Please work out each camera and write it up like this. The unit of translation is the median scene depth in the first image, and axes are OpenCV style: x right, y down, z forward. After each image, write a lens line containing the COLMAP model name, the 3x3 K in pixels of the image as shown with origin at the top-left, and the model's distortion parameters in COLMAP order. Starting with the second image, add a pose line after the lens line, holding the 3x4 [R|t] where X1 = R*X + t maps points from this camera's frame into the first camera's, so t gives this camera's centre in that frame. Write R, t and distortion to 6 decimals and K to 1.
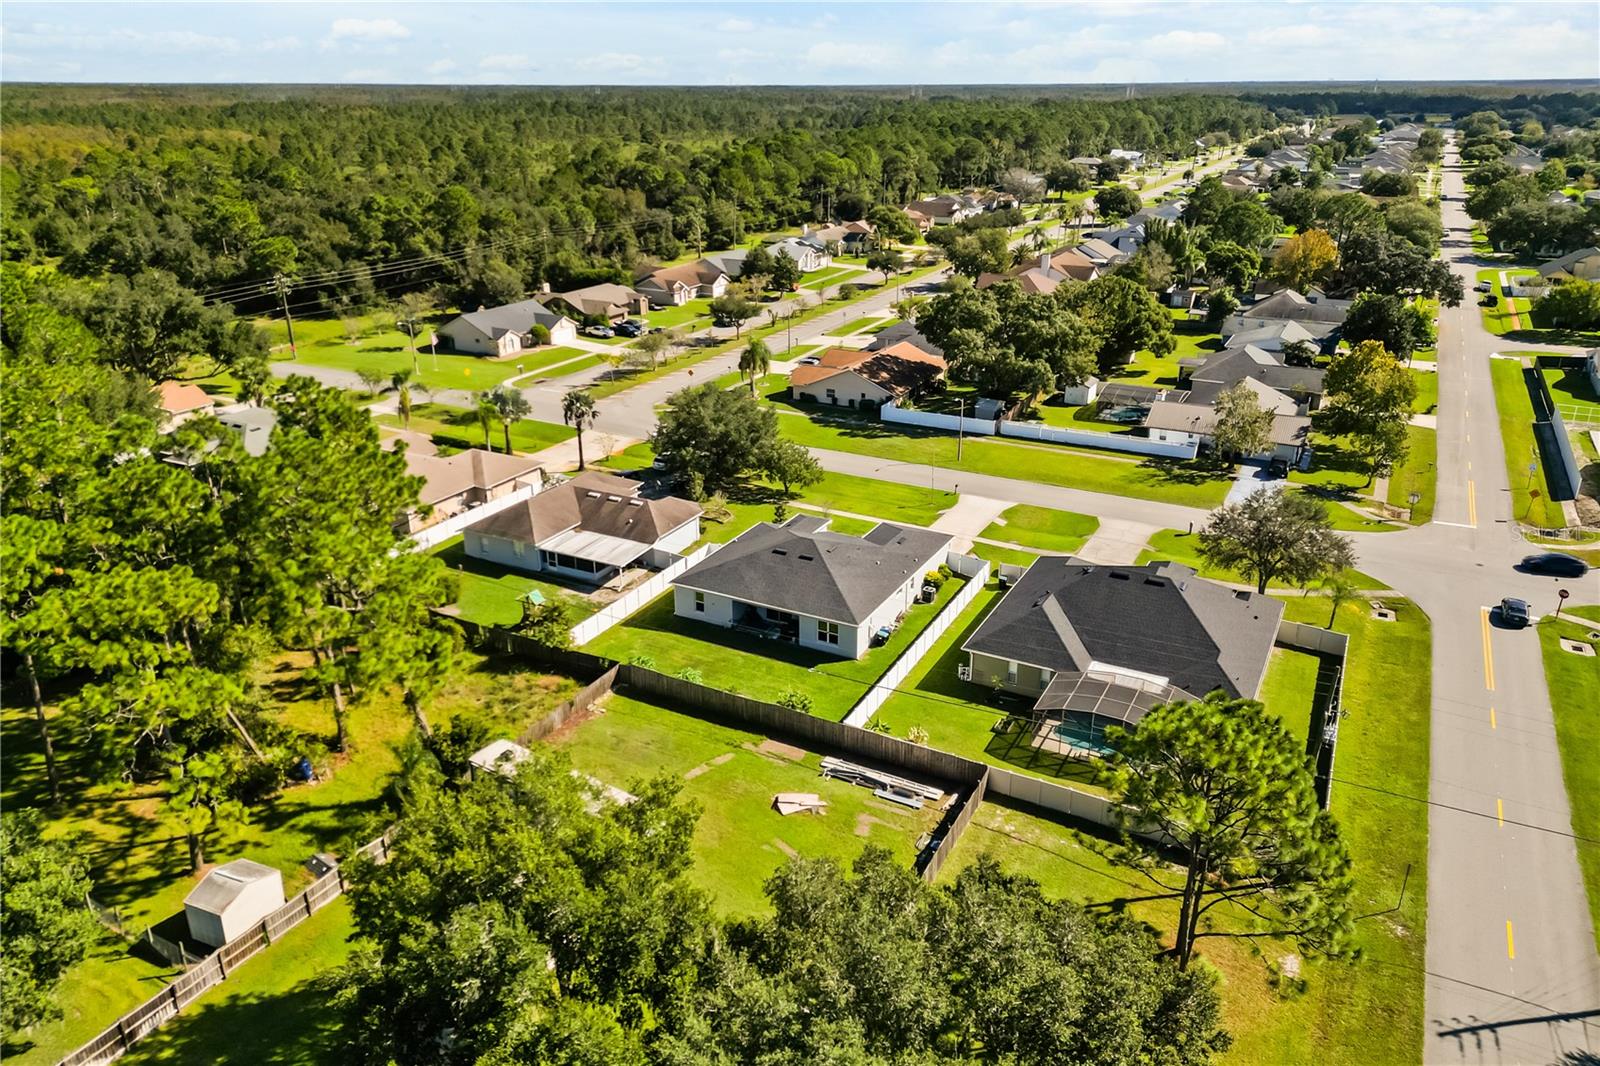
lens RADIAL K [[1115.6, 0, 800.0], [0, 1115.6, 533.0], [0, 0, 1]] dist [0.129662, -0.183147]
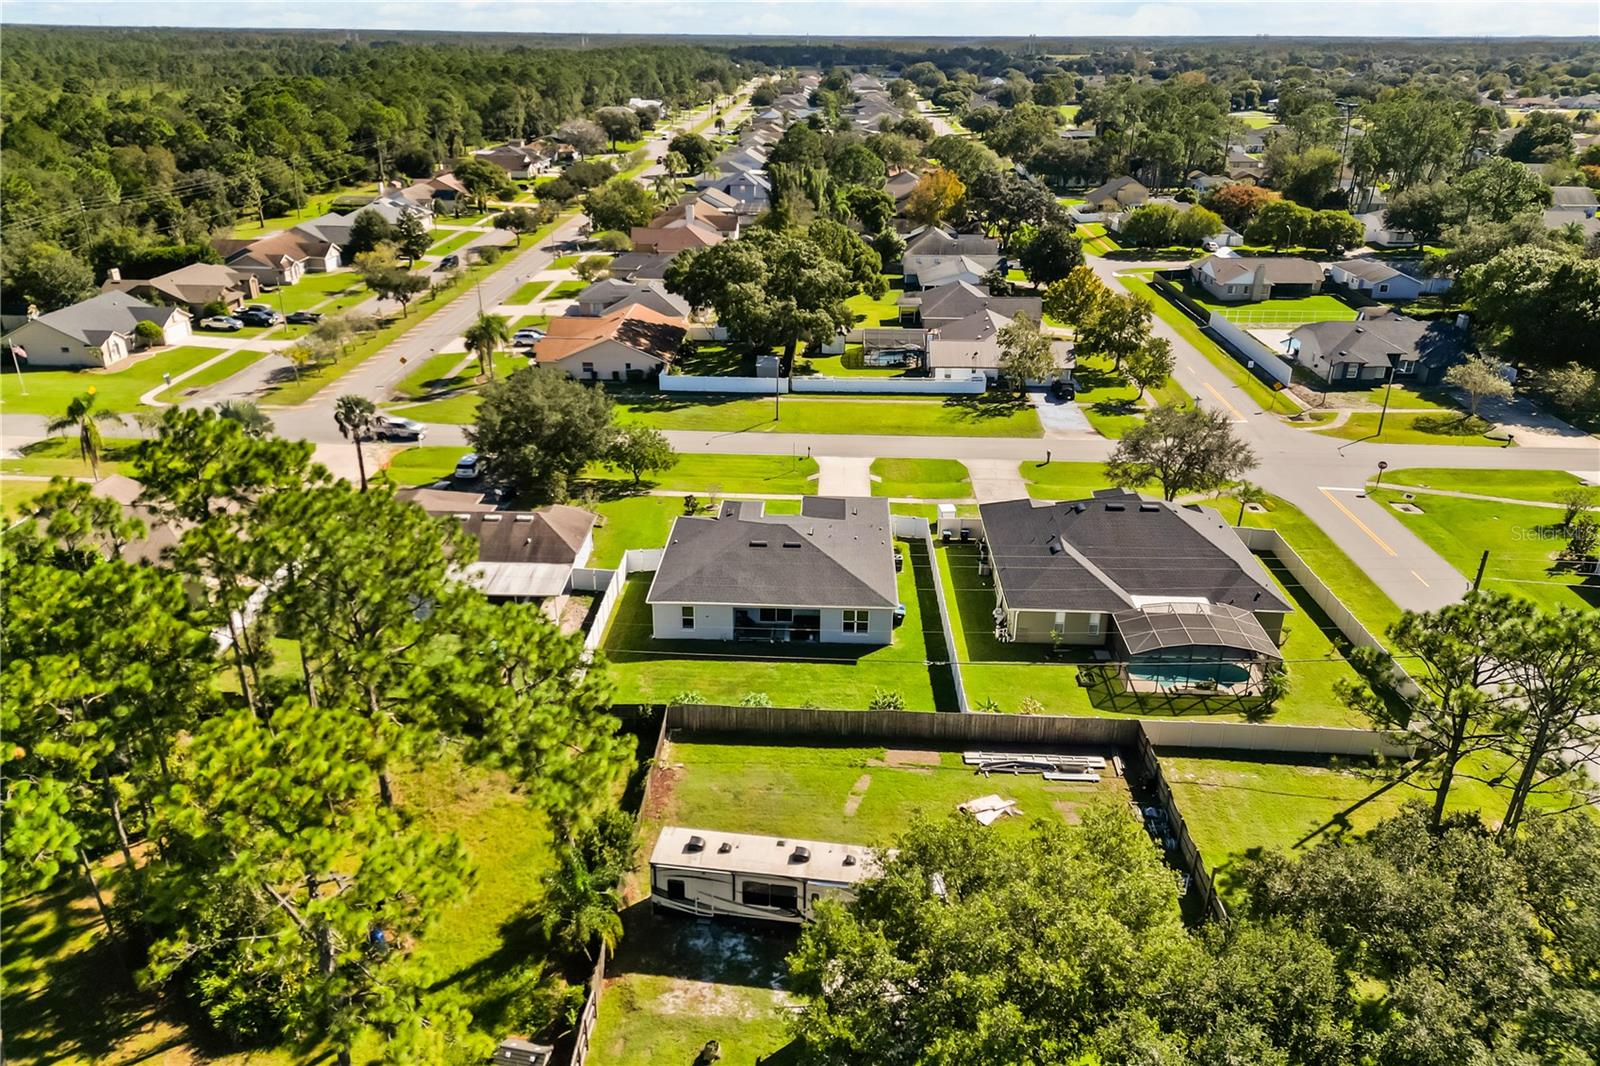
lens RADIAL K [[1145.2, 0, 800.0], [0, 1145.2, 533.0], [0, 0, 1]] dist [0.107382, -0.126708]
pose [[0.899804, -0.165321, 0.403759, -0.229356], [0.153802, 0.986214, 0.061052, -0.027259], [-0.408286, 0.007164, 0.912826, 0.105628]]
